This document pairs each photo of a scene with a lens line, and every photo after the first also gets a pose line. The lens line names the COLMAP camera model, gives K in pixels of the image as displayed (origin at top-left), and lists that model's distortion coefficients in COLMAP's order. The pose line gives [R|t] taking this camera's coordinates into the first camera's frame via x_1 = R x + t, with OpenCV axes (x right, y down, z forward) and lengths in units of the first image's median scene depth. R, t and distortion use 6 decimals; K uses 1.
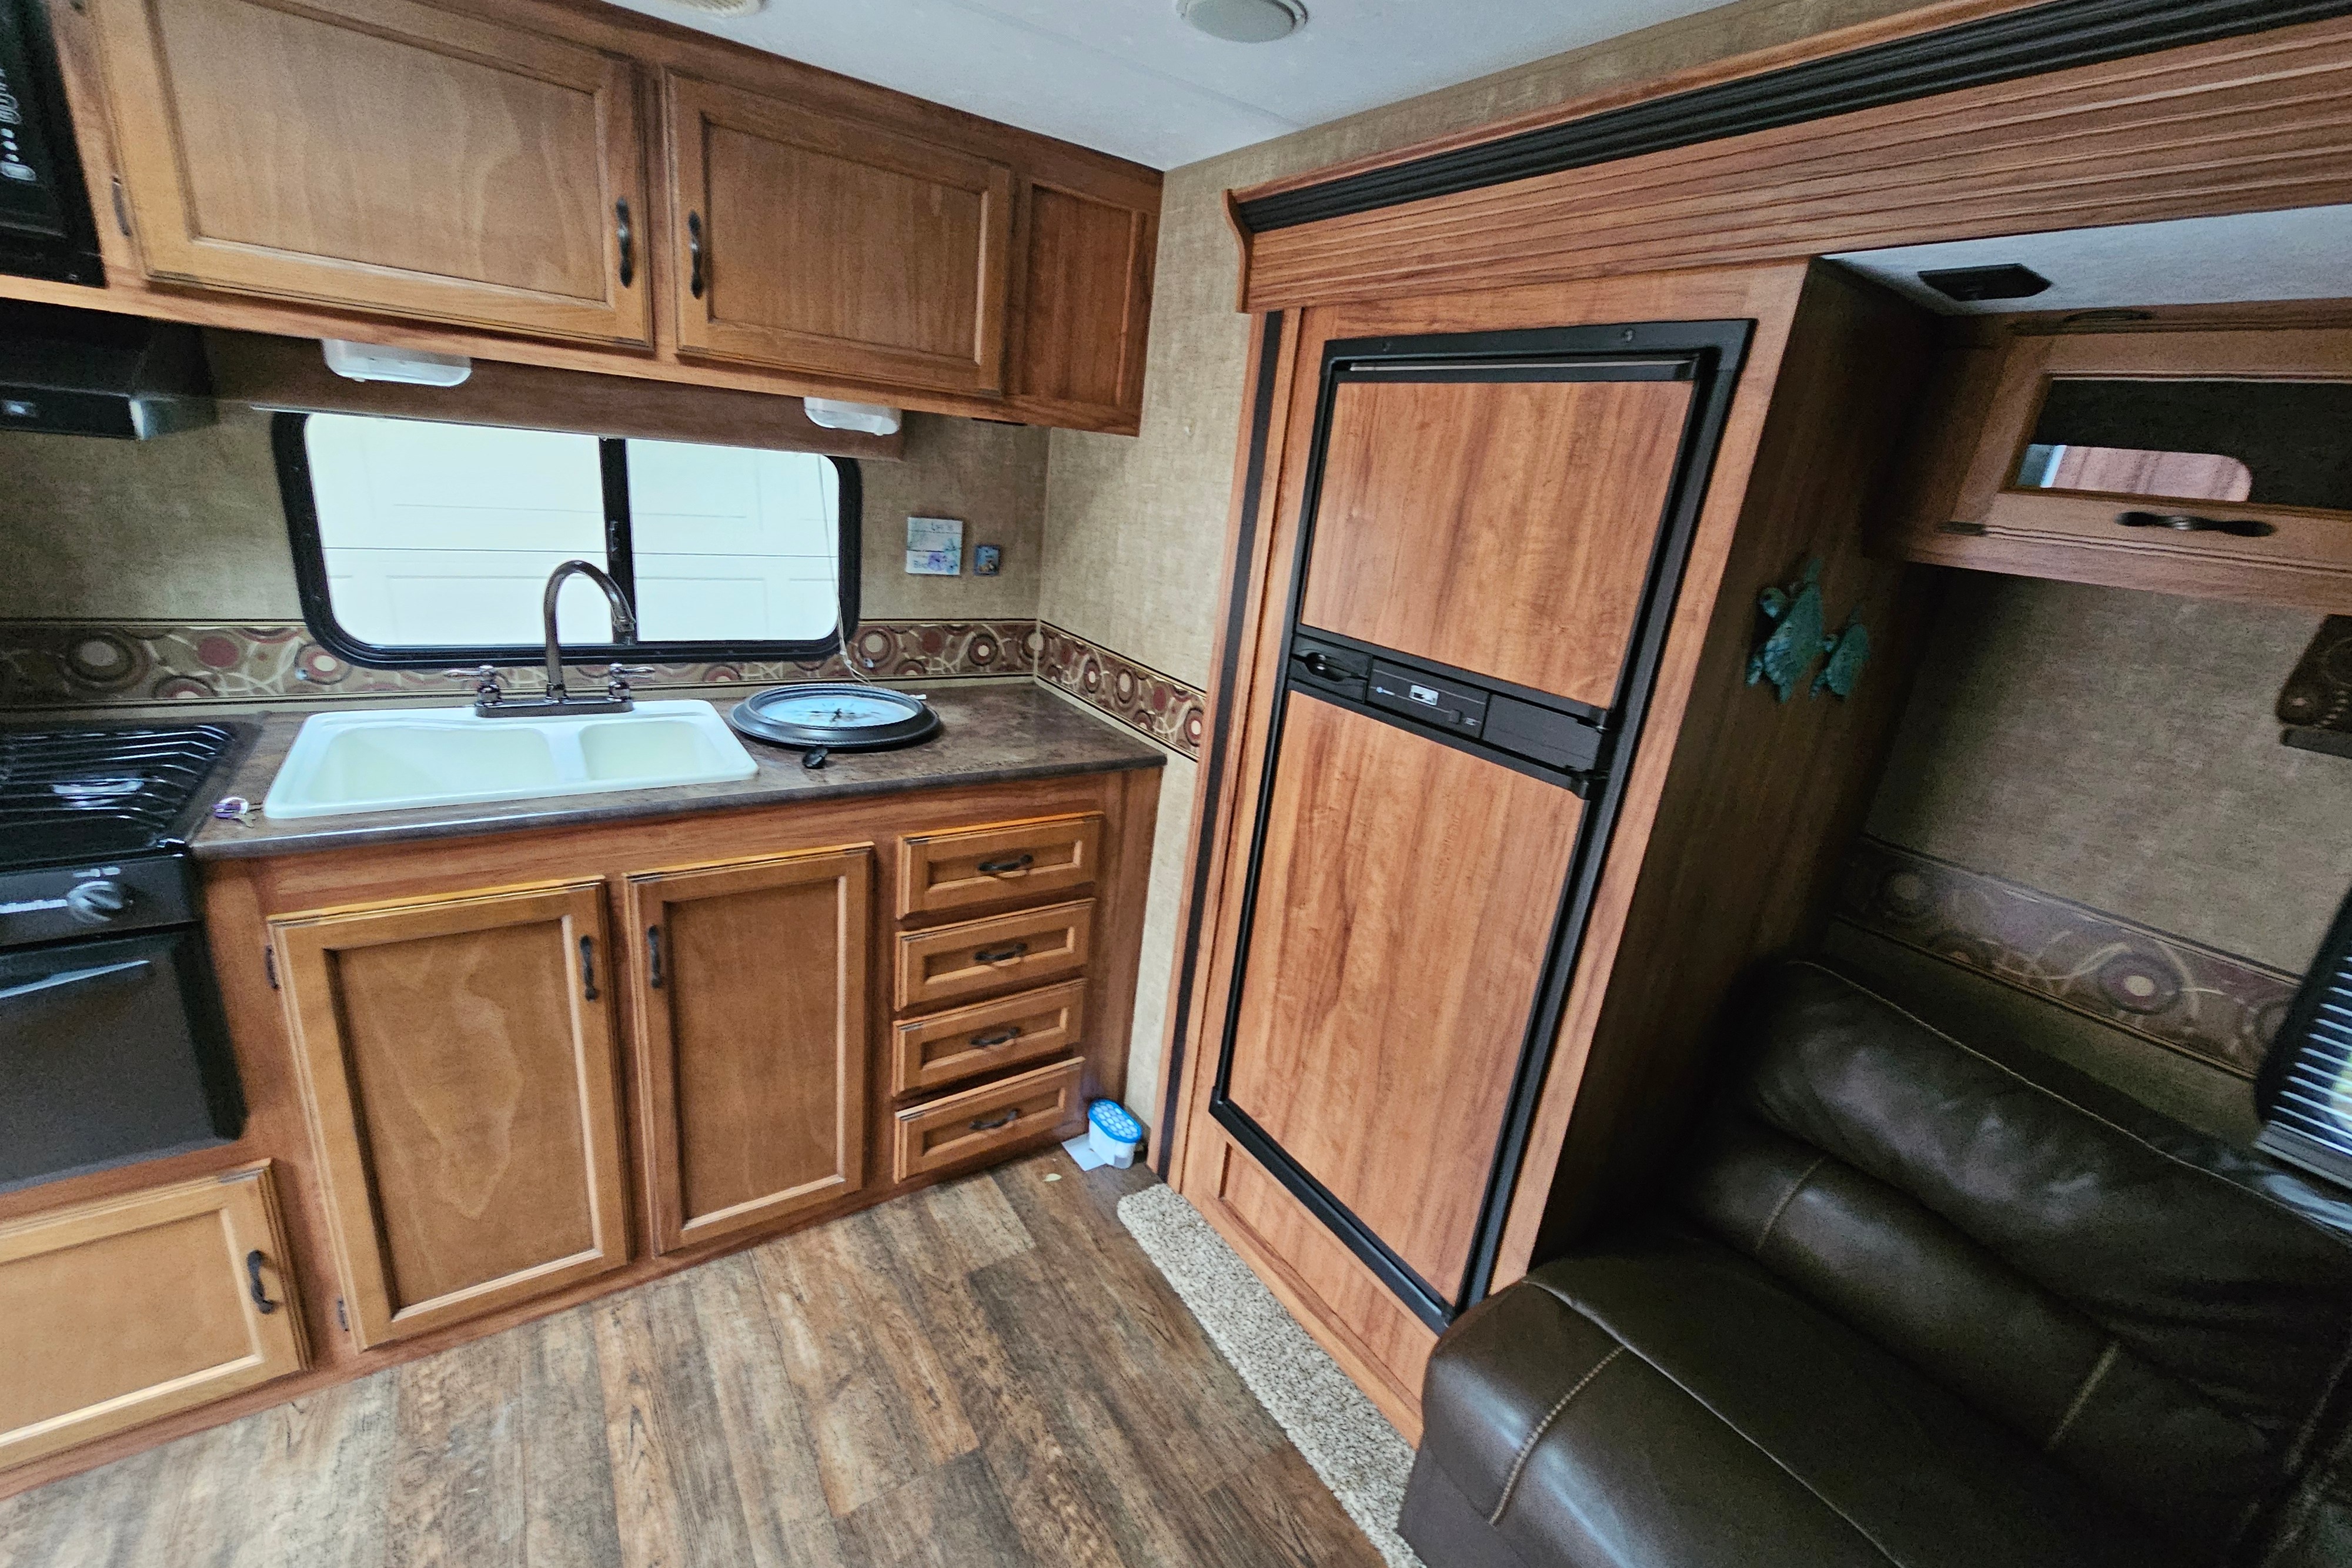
lens RADIAL K [[962.8, 0, 1160.6], [0, 962.8, 776.0], [0, 0, 1]] dist [-0.004450, 0.003056]
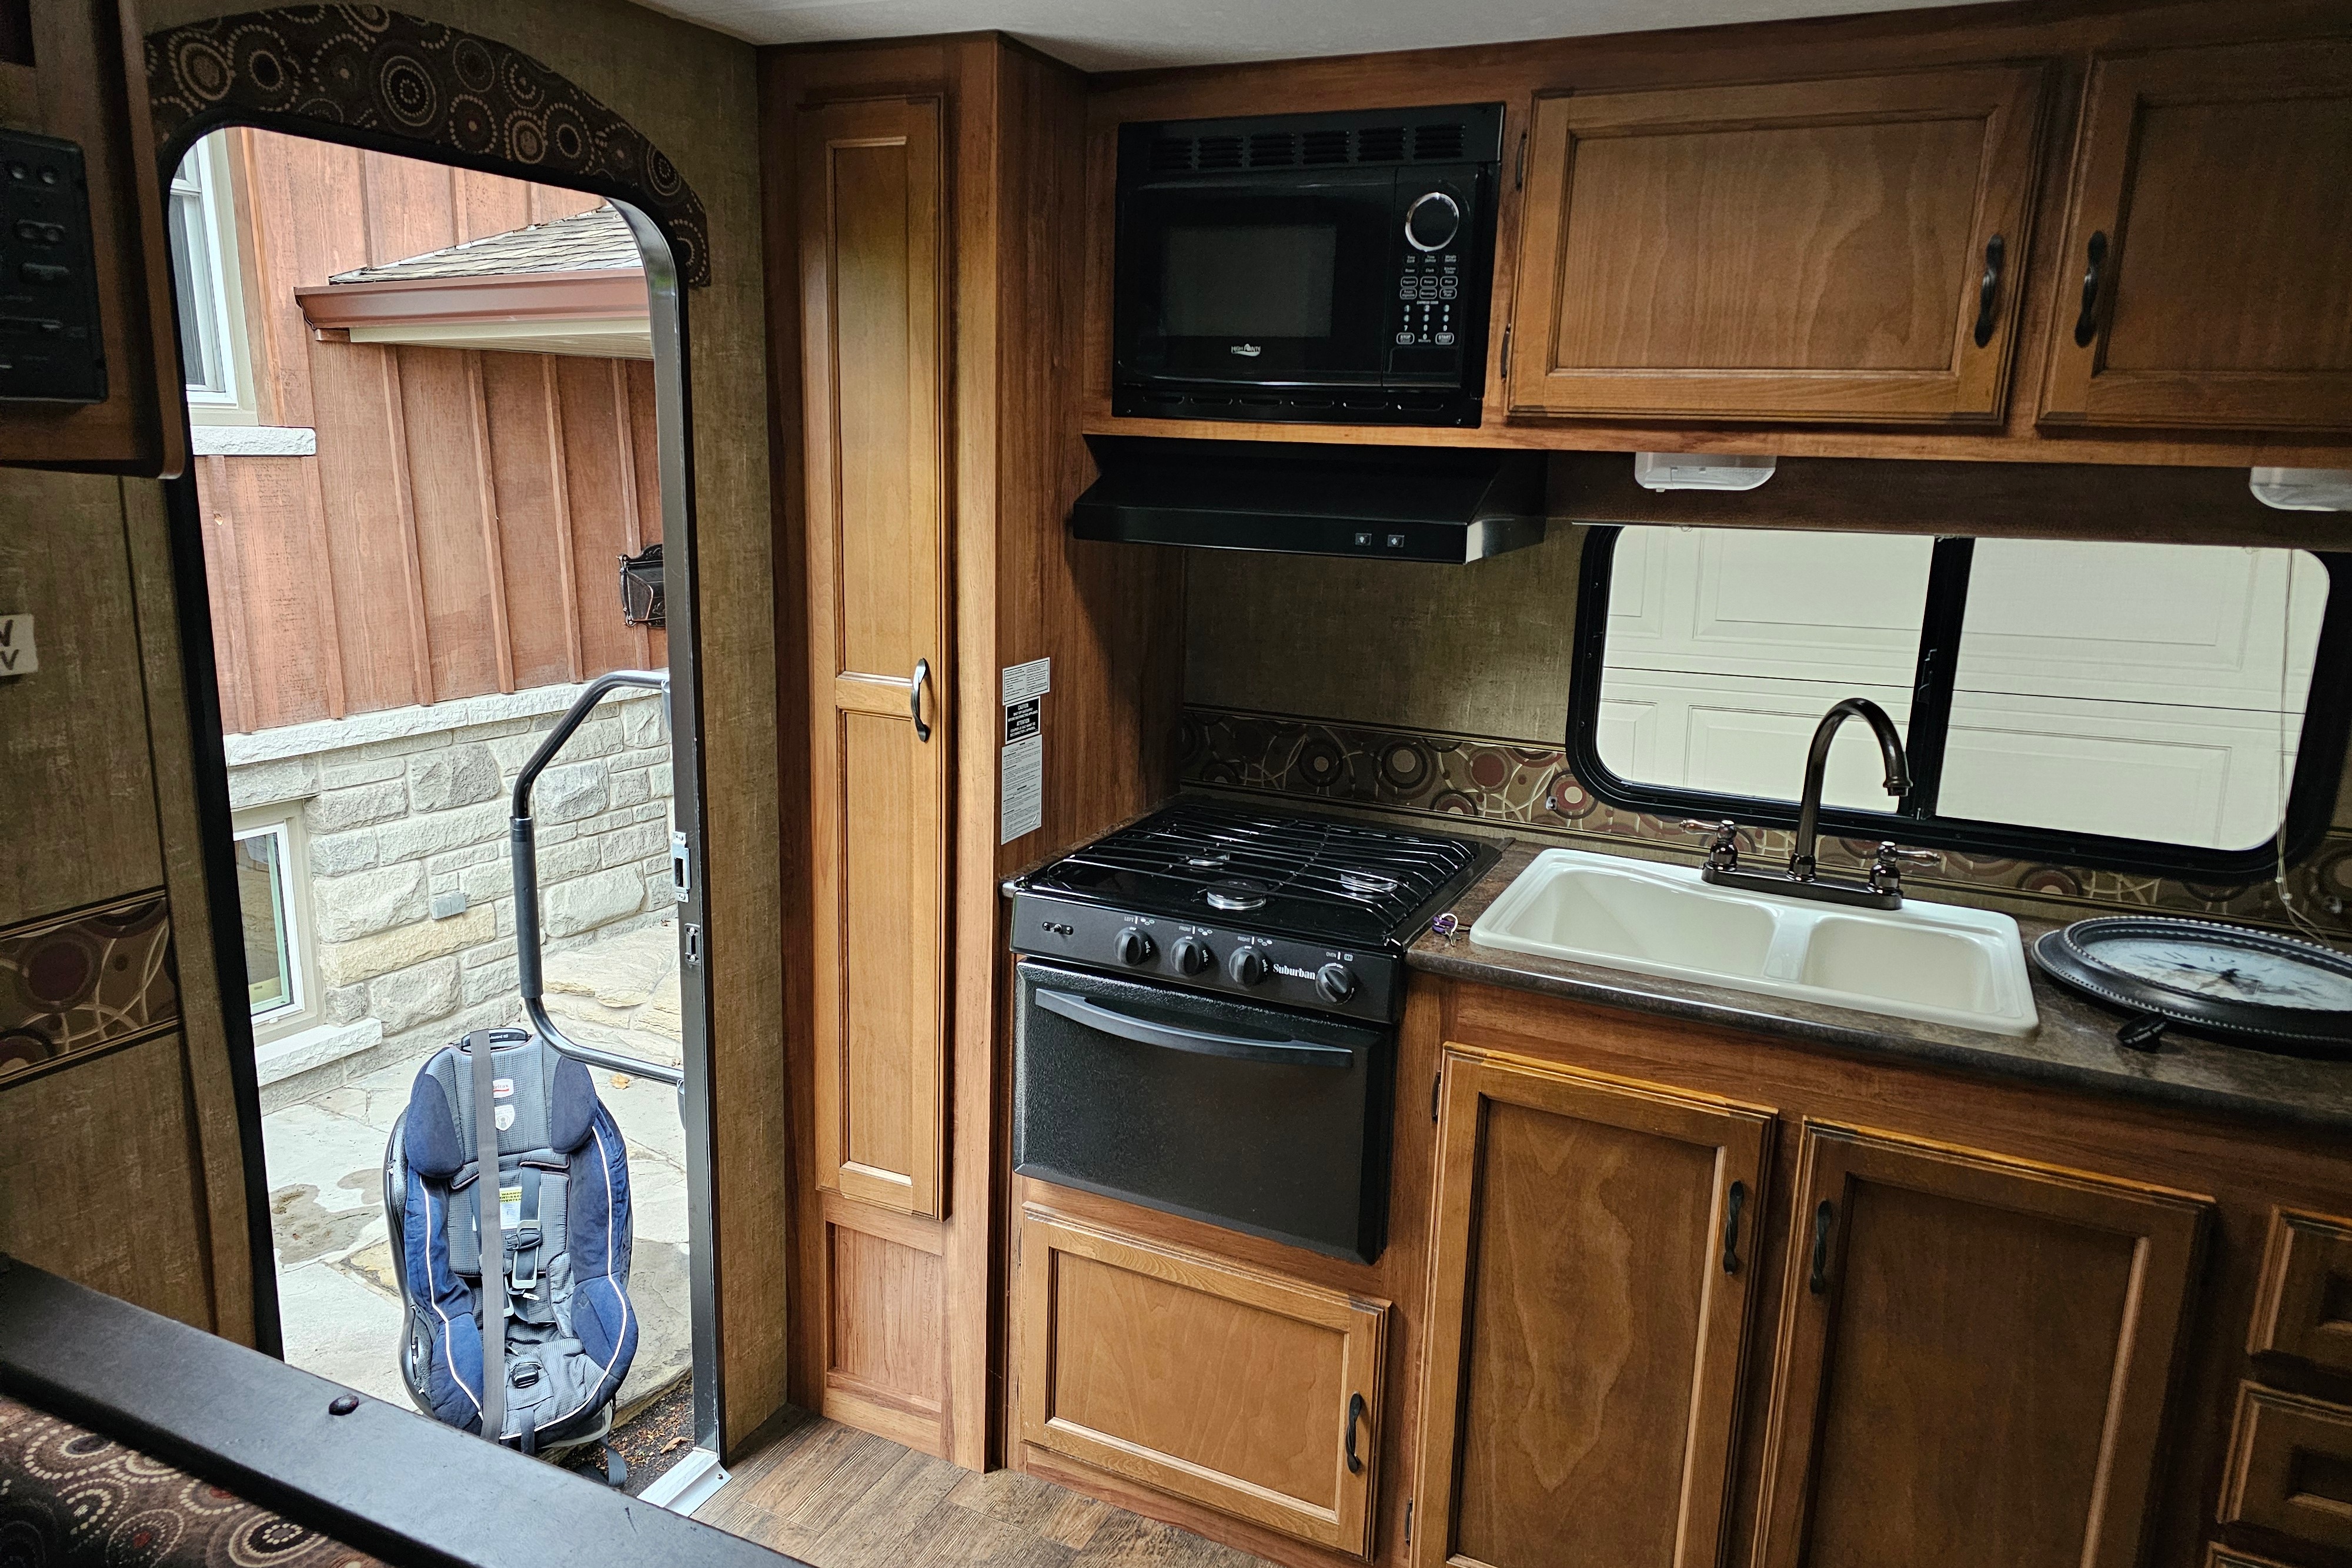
lens RADIAL K [[1571.5, 0, 1128.7], [0, 1571.5, 769.6], [0, 0, 1]] dist [0.055038, -0.053599]
pose [[0.502415, 0.093310, -0.859577, 0.181680], [-0.244931, 0.968796, -0.037994, 0.016677], [0.829209, 0.229626, 0.509592, -0.092491]]
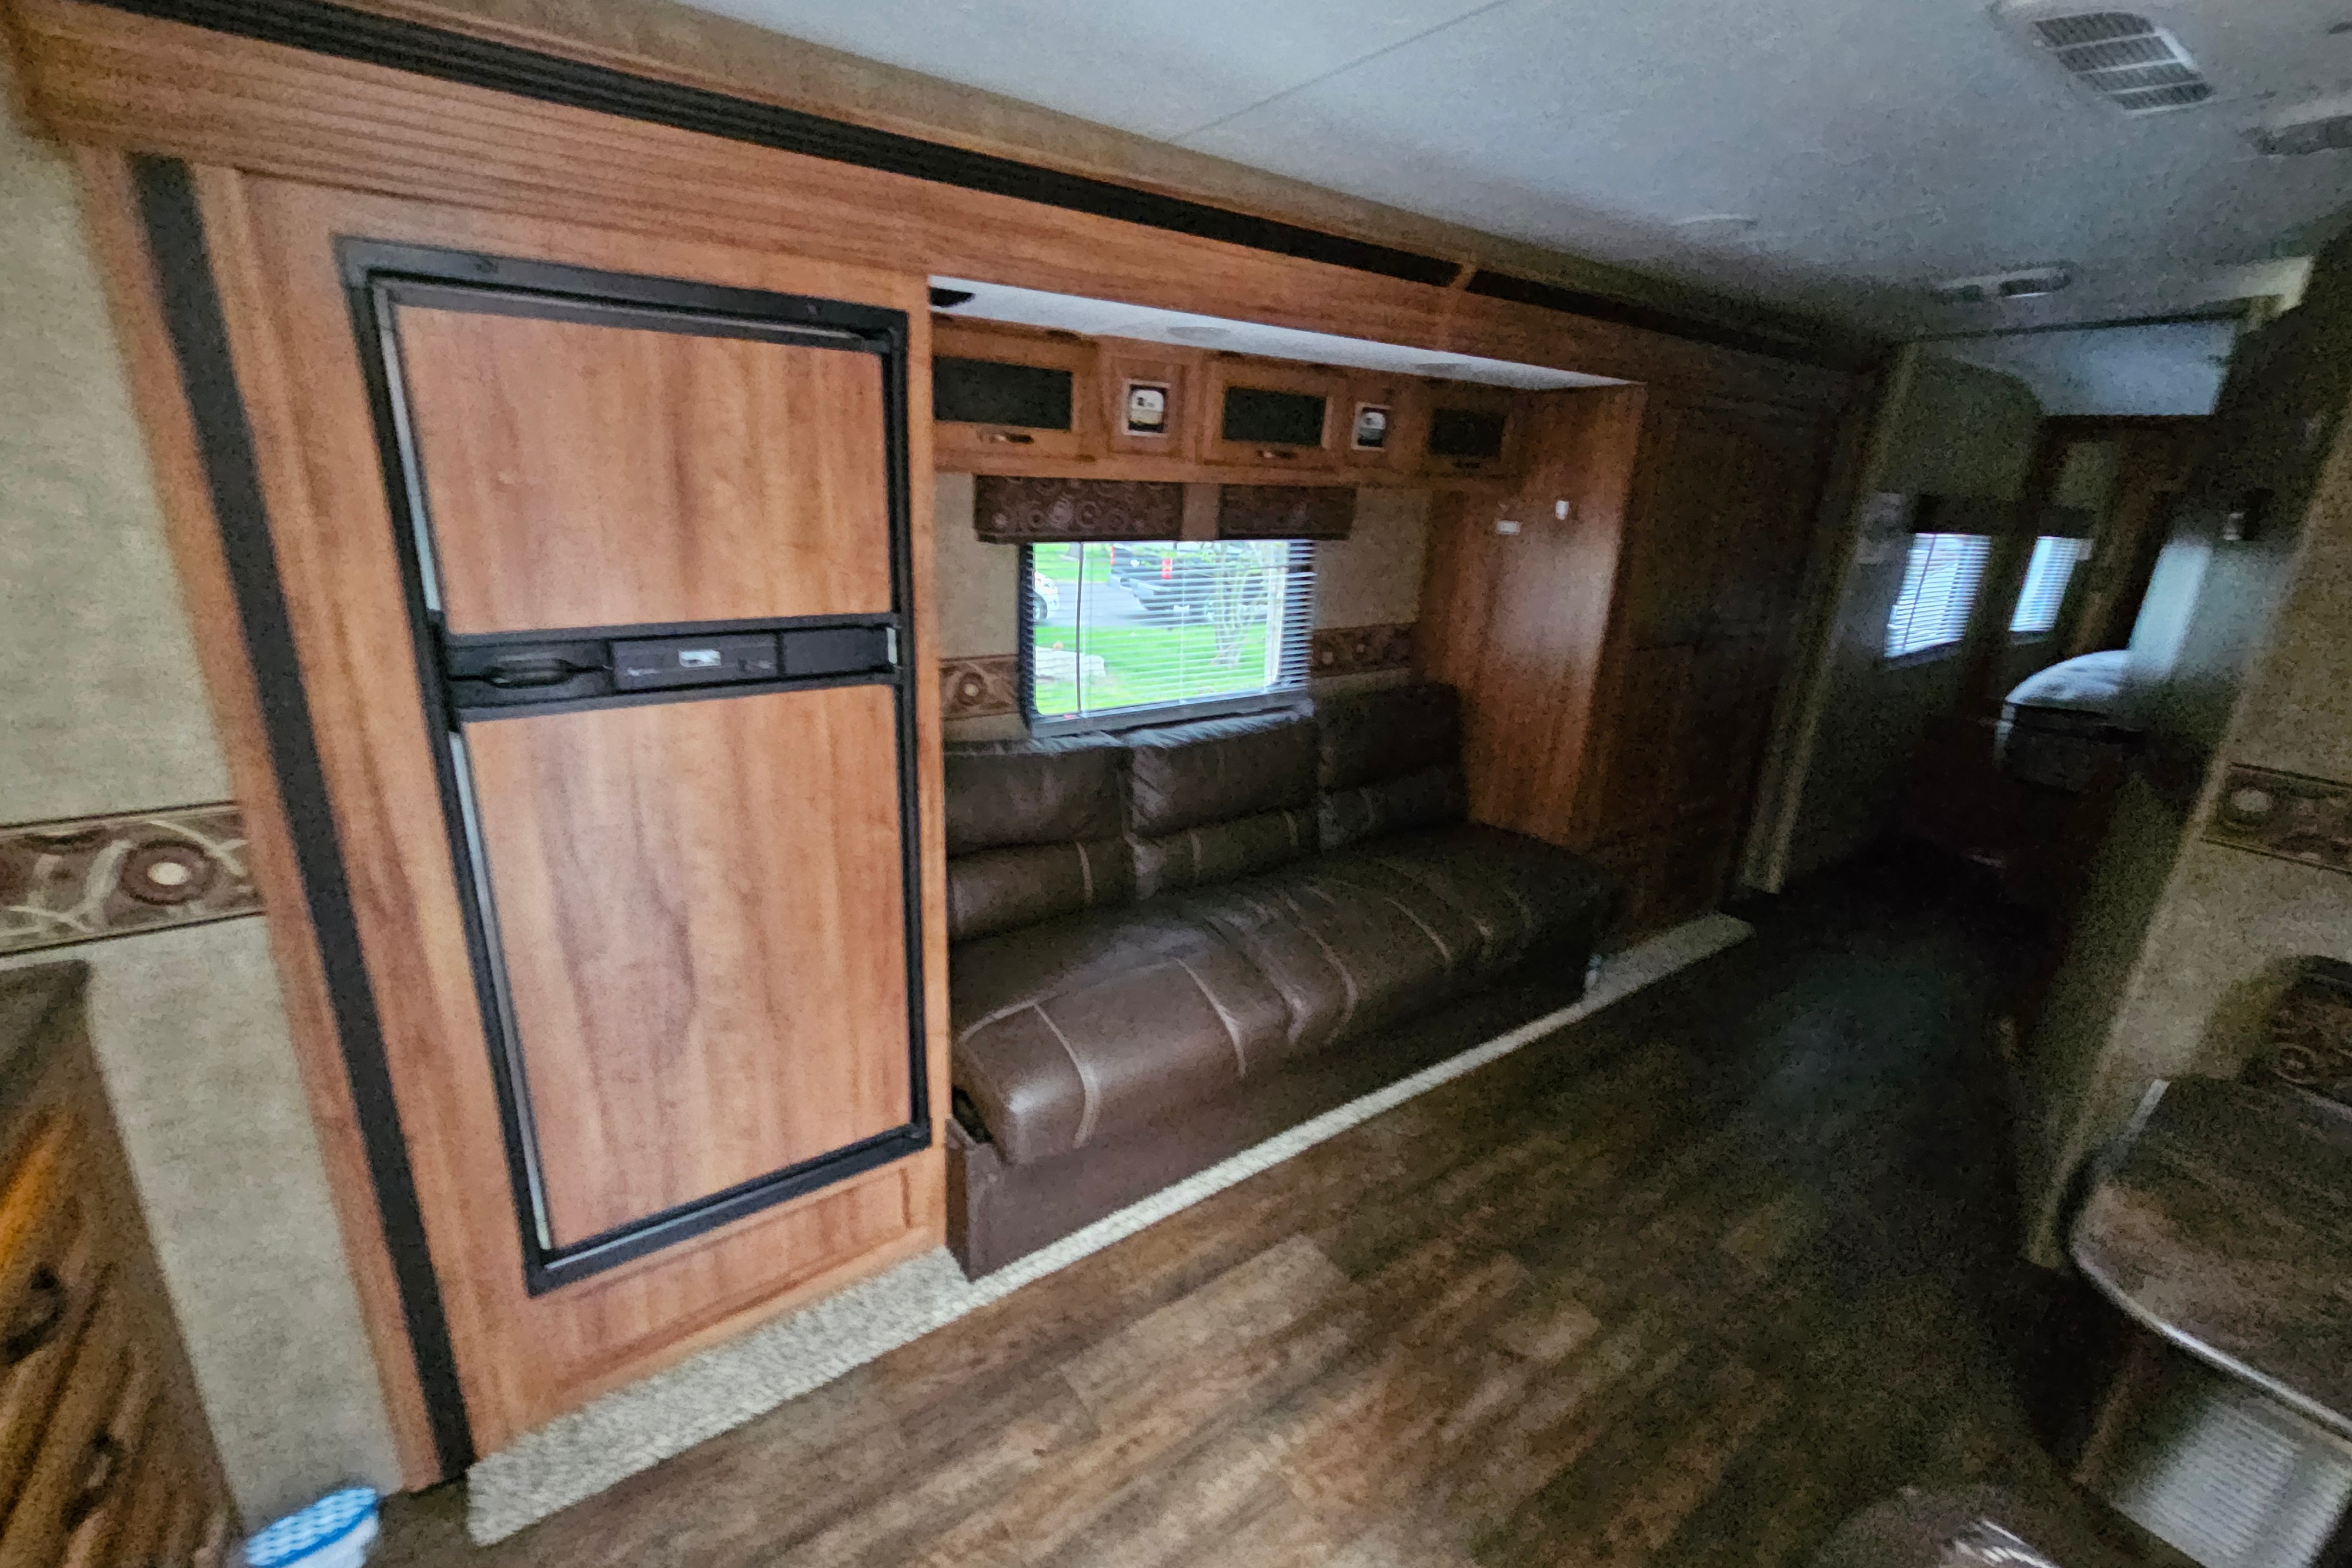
lens RADIAL K [[969.1, 0, 1168.9], [0, 969.1, 767.3], [0, 0, 1]] dist [0.000806, 0.000396]
pose [[-0.023250, -0.395590, 0.918133, -1.623281], [0.264695, 0.883171, 0.387229, -0.576921], [-0.964052, 0.252028, 0.084177, 1.175606]]
